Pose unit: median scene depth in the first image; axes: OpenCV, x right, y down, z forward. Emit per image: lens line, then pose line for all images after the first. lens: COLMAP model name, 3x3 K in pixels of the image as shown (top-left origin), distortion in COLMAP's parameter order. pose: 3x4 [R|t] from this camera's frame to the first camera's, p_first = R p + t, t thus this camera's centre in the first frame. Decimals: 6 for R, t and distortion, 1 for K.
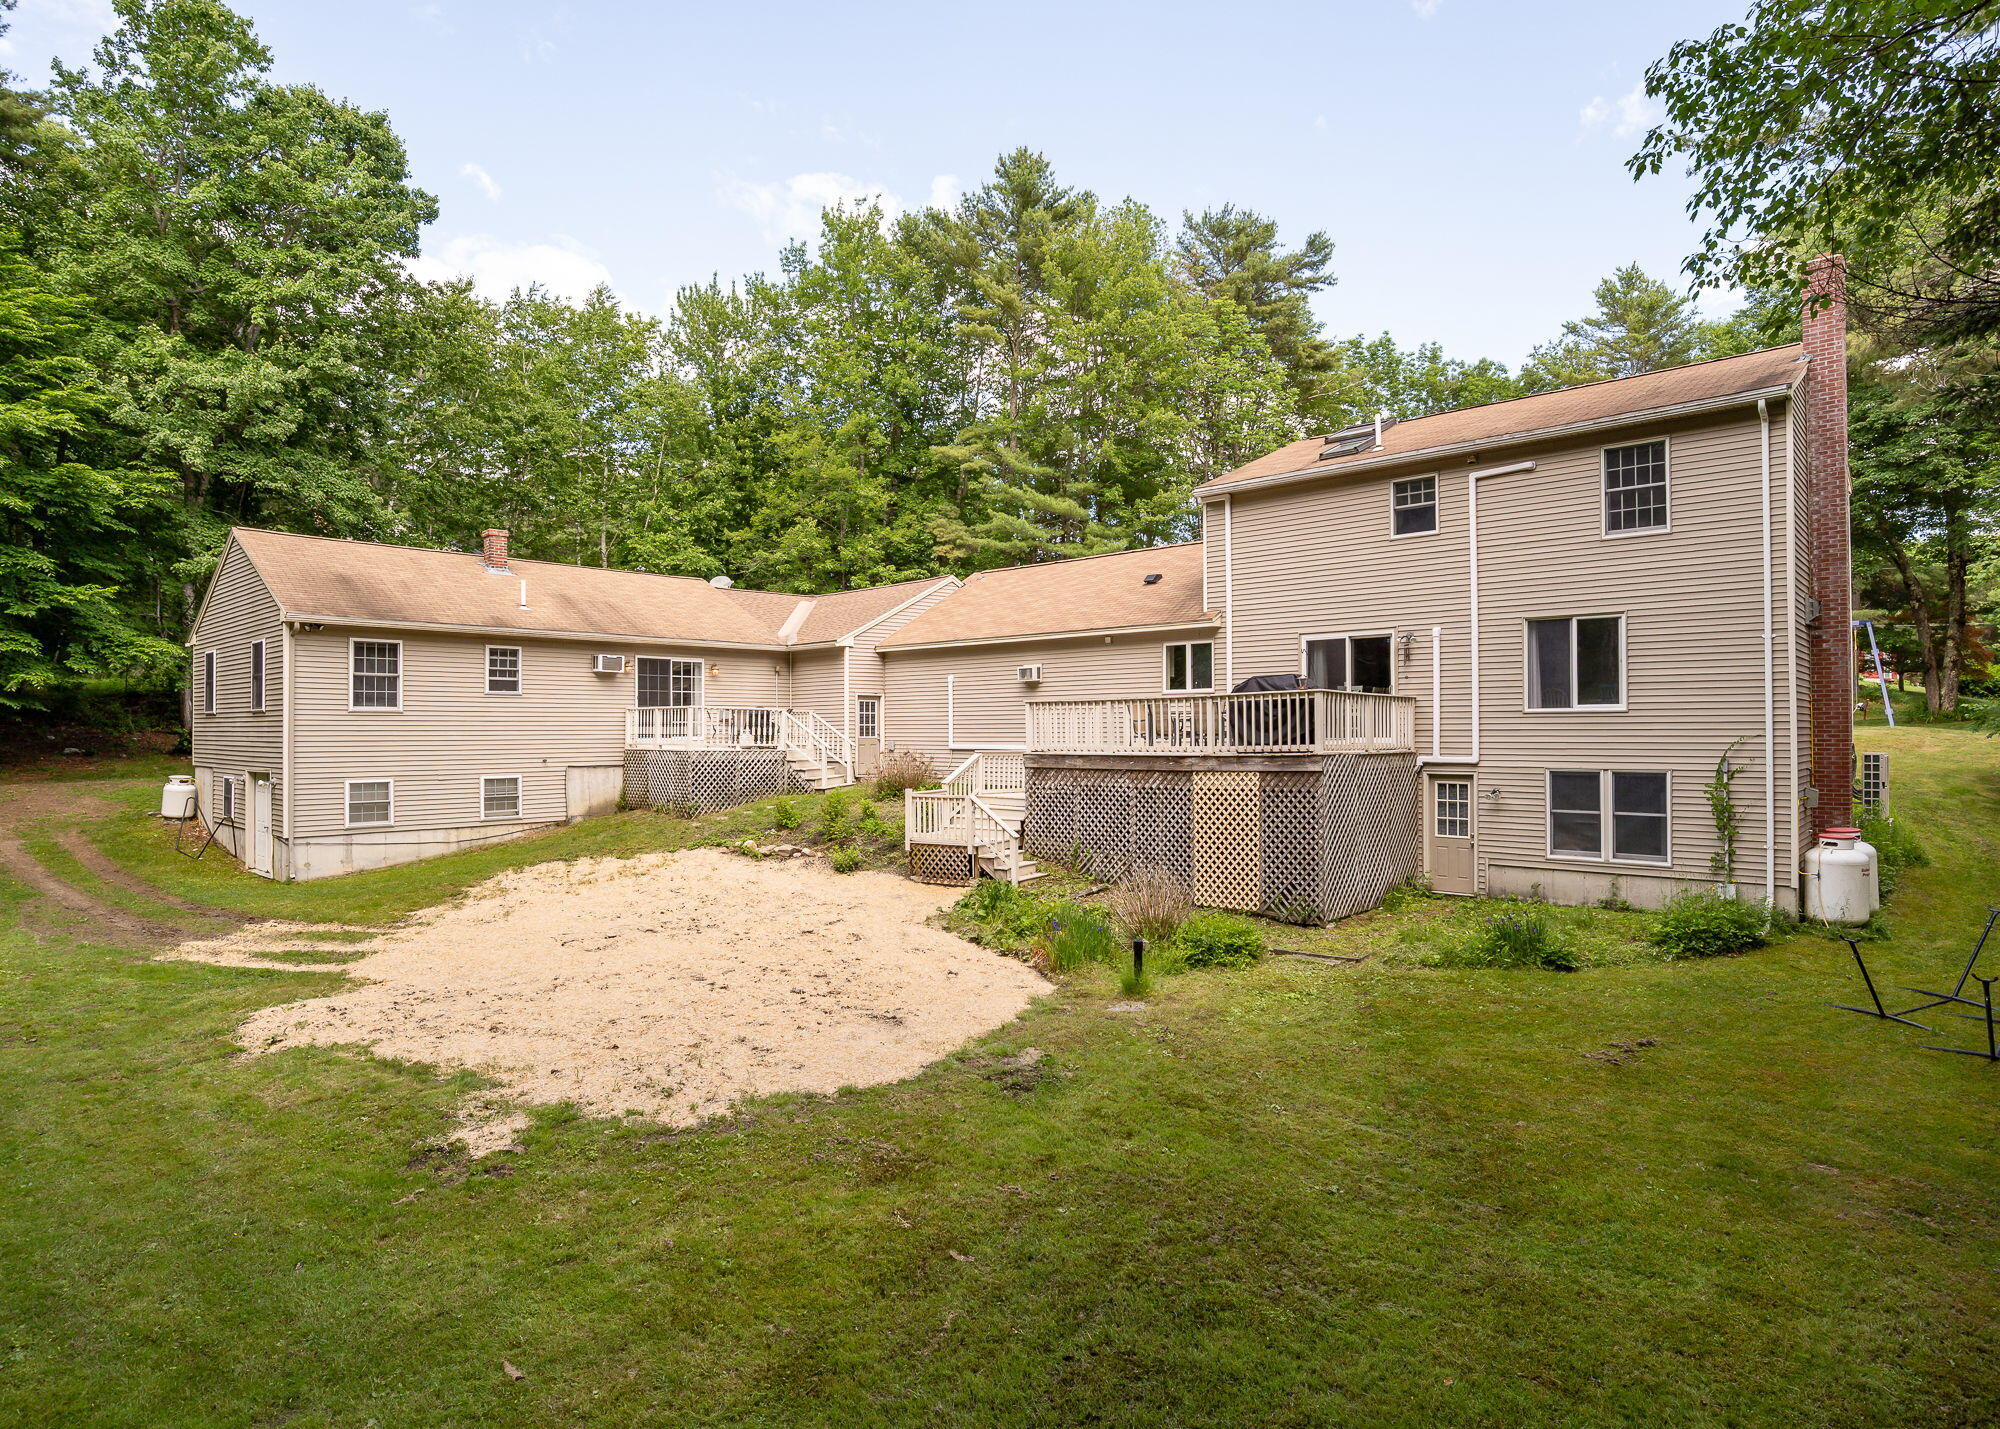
lens RADIAL K [[1119.4, 0, 1040.9], [0, 1119.4, 723.2], [0, 0, 1]] dist [-0.036049, 0.014501]
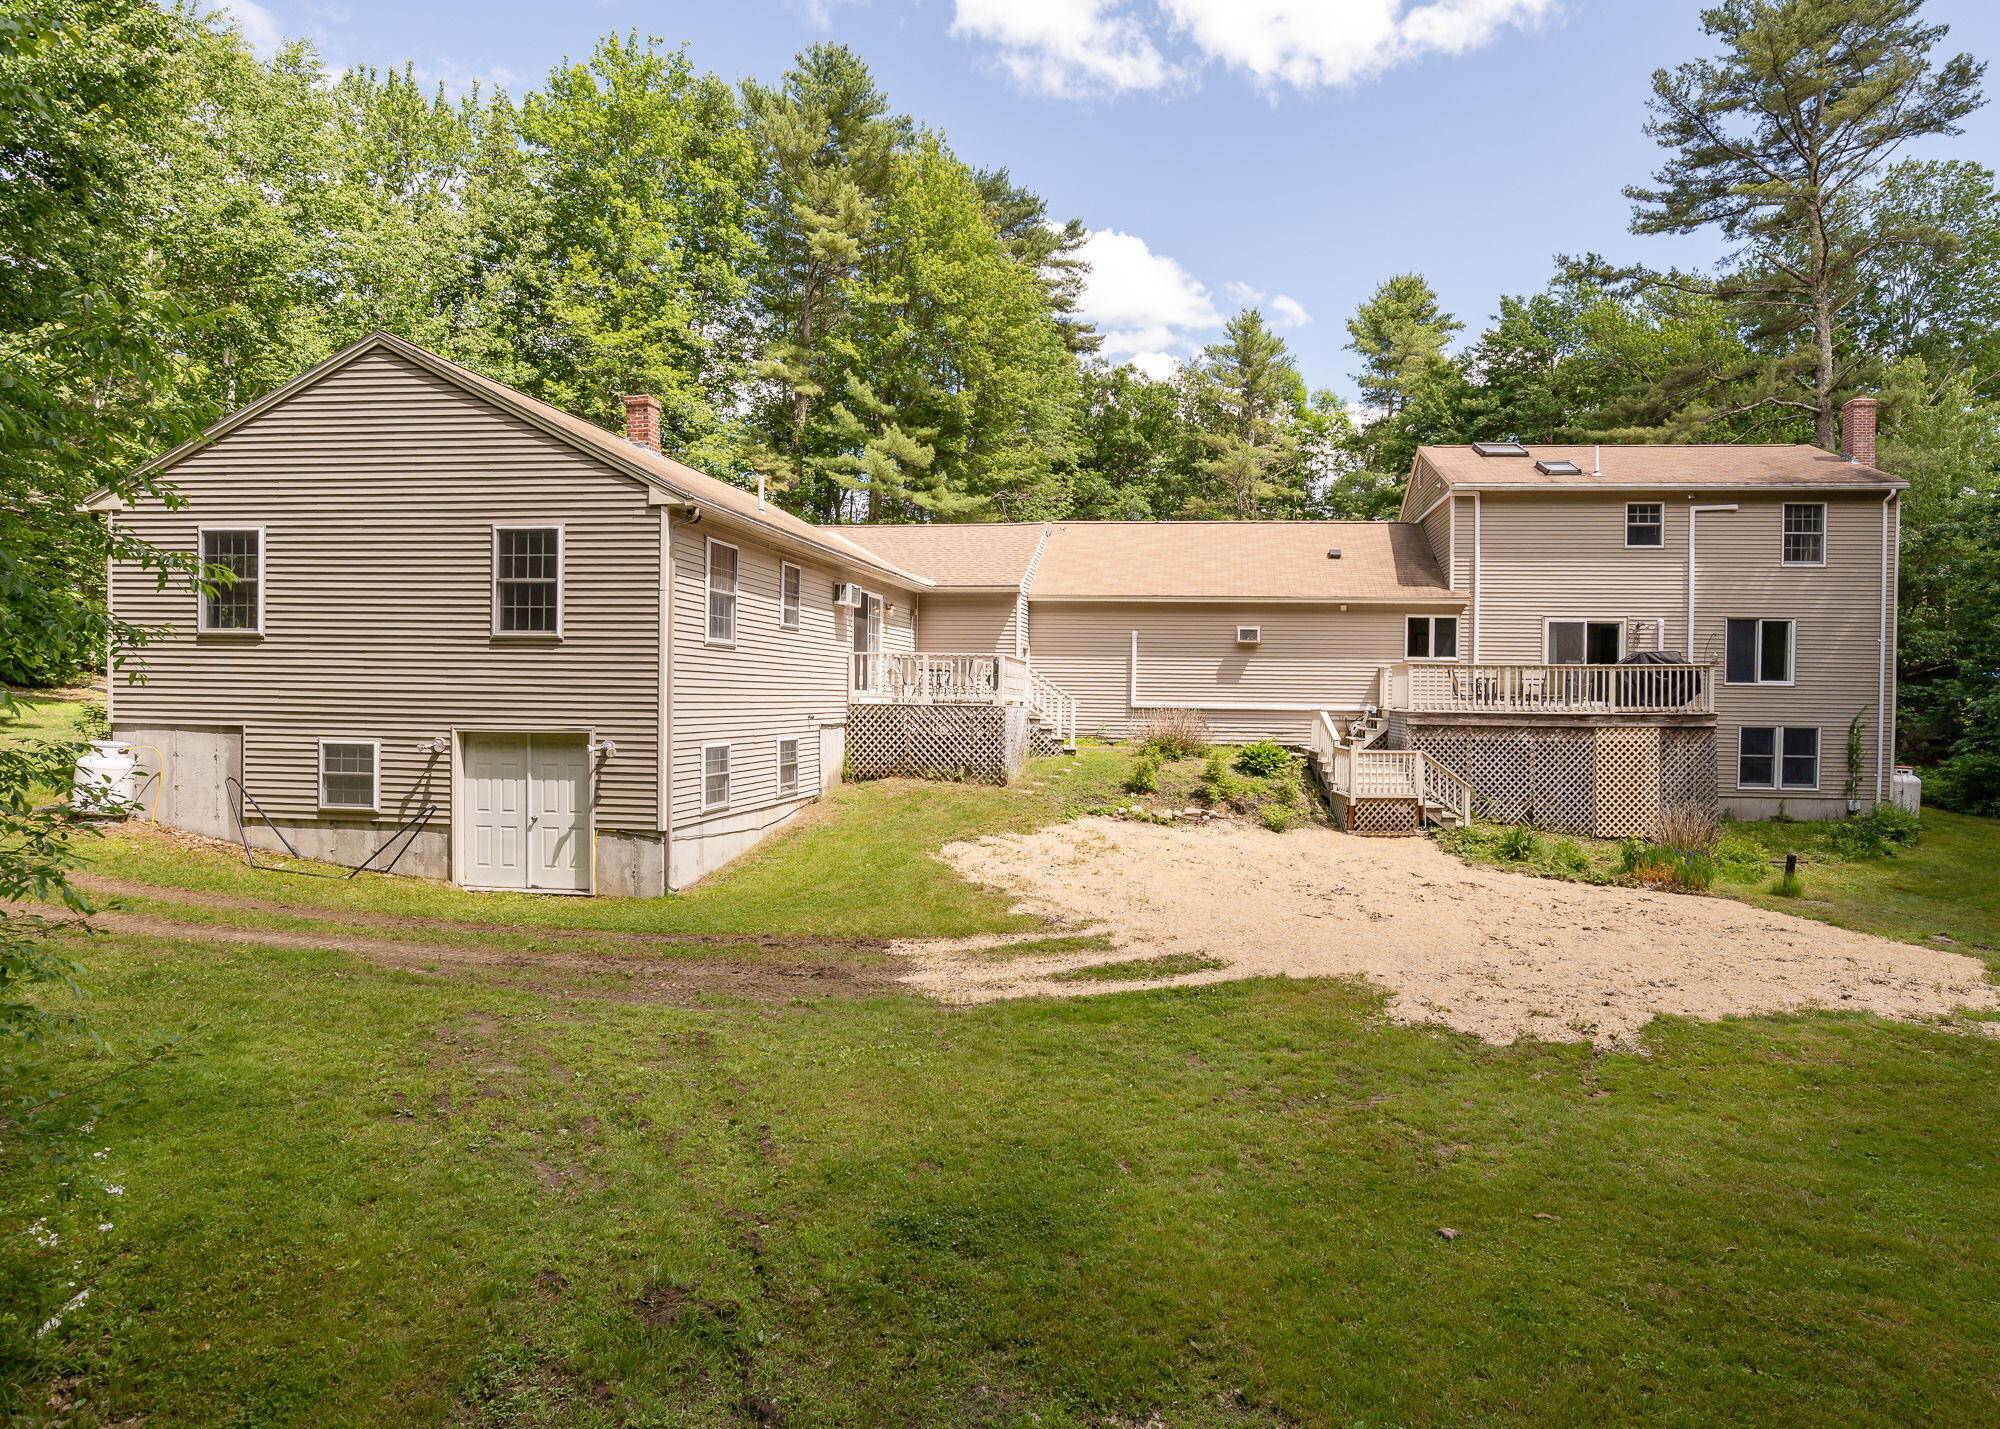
lens RADIAL K [[1119.4, 0, 1115.4], [0, 1119.4, 708.6], [0, 0, 1]] dist [-0.036049, 0.014501]
pose [[0.800515, 0.010025, 0.599228, -0.772855], [-0.020876, 0.999720, 0.011162, 0.015417], [-0.598949, -0.021445, 0.800500, 0.268192]]
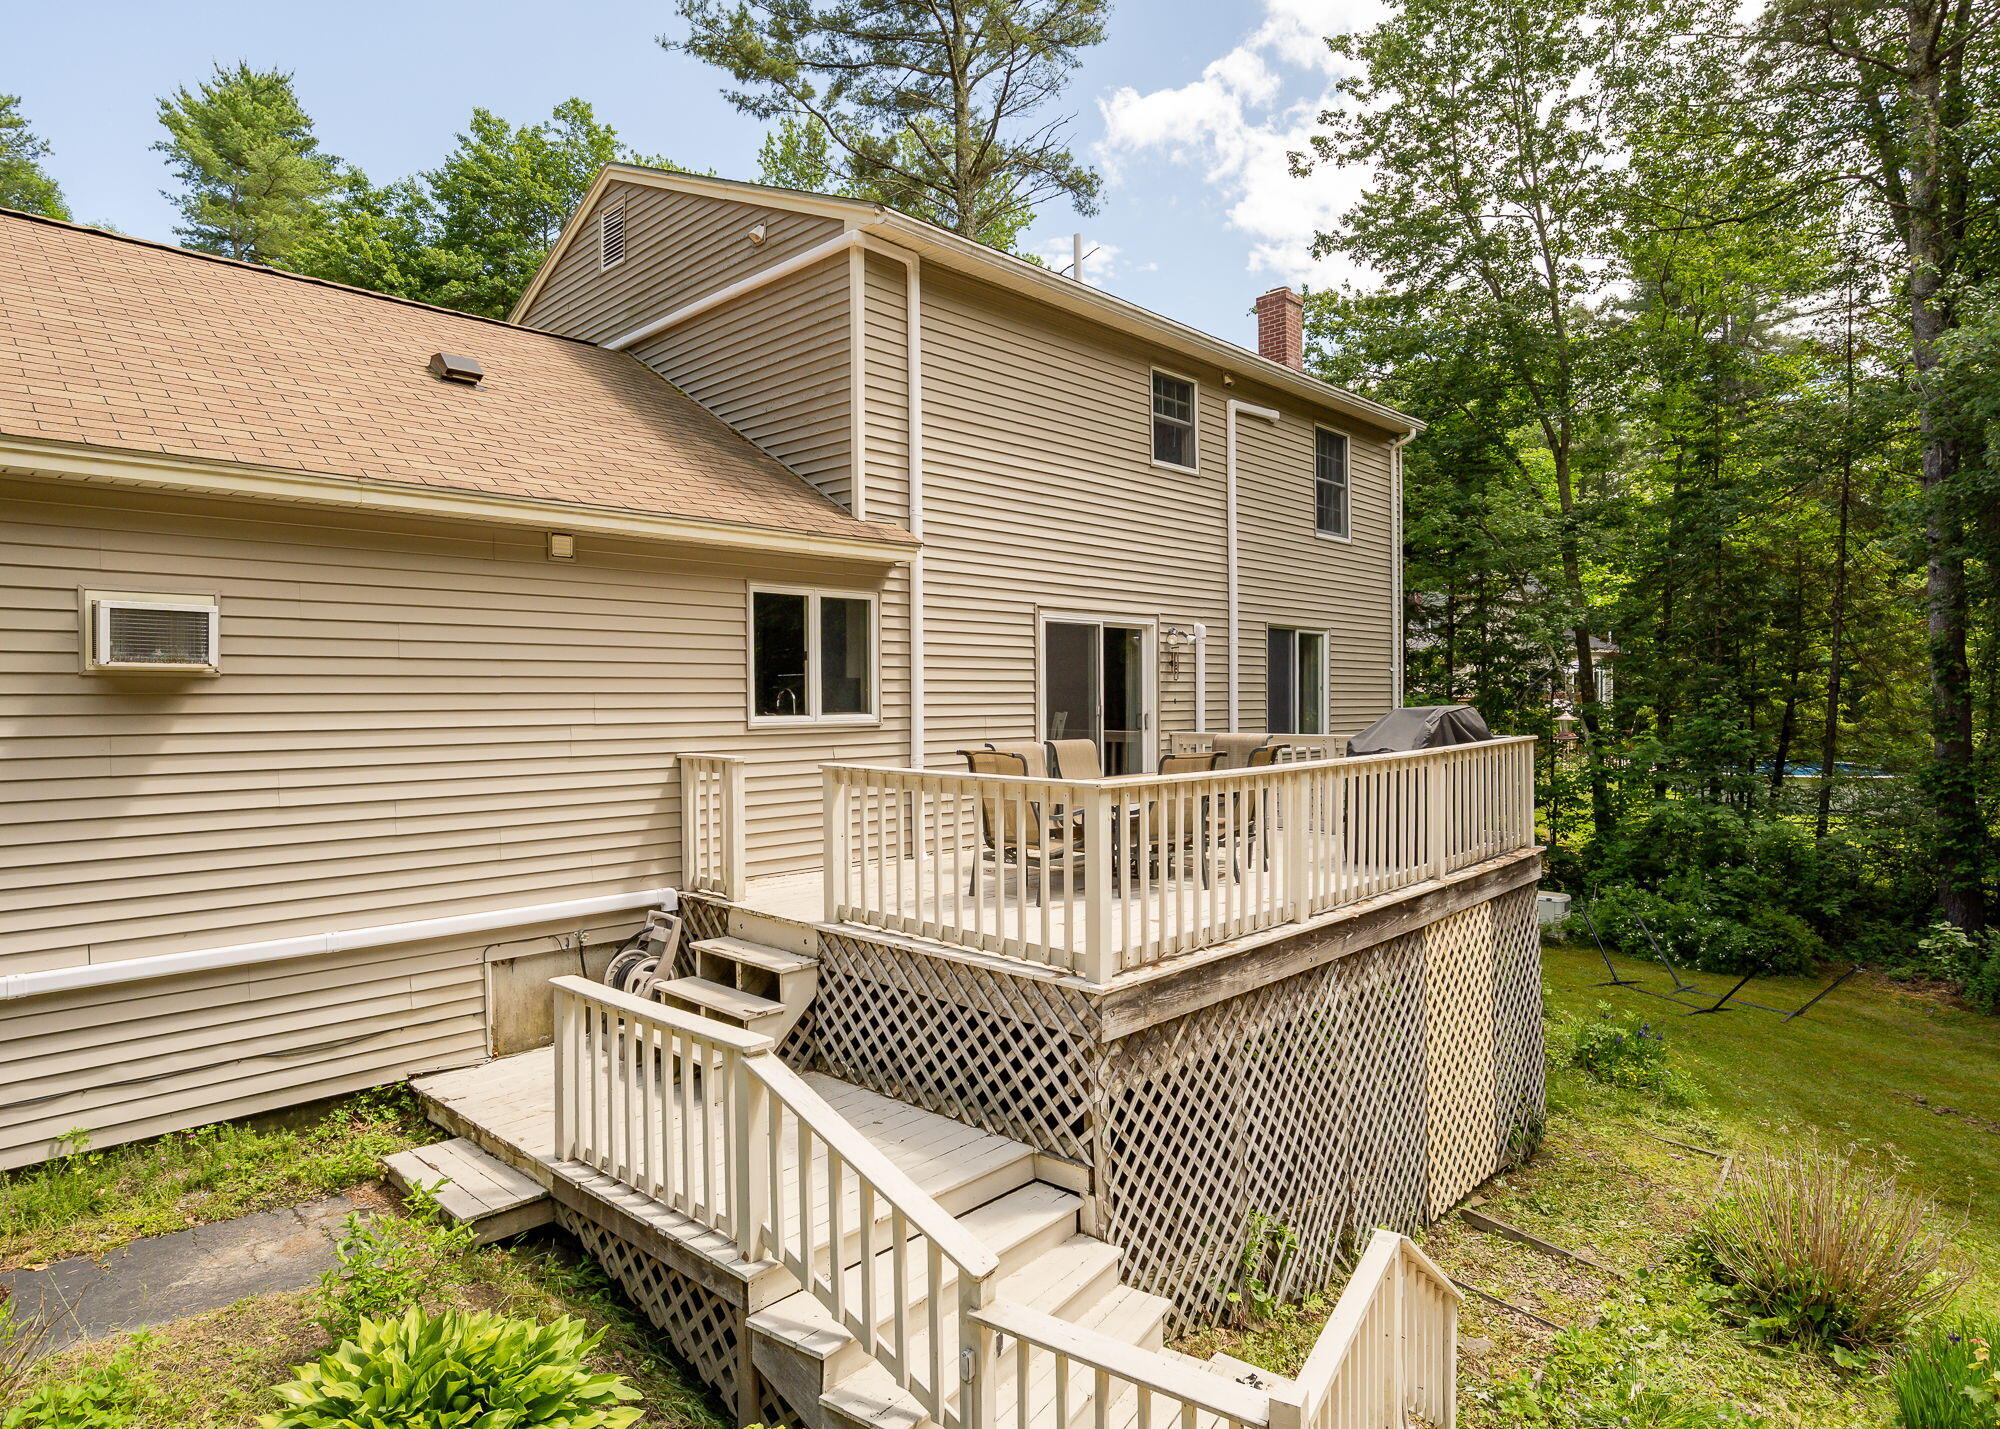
lens RADIAL K [[1123.5, 0, 983.6], [0, 1123.5, 700.2], [0, 0, 1]] dist [-0.017259, 0.003420]
pose [[0.045865, 0.002036, 0.998946, -0.234568], [-0.001275, 0.999997, -0.001979, -0.033405], [-0.998947, -0.001183, 0.045867, 0.886506]]
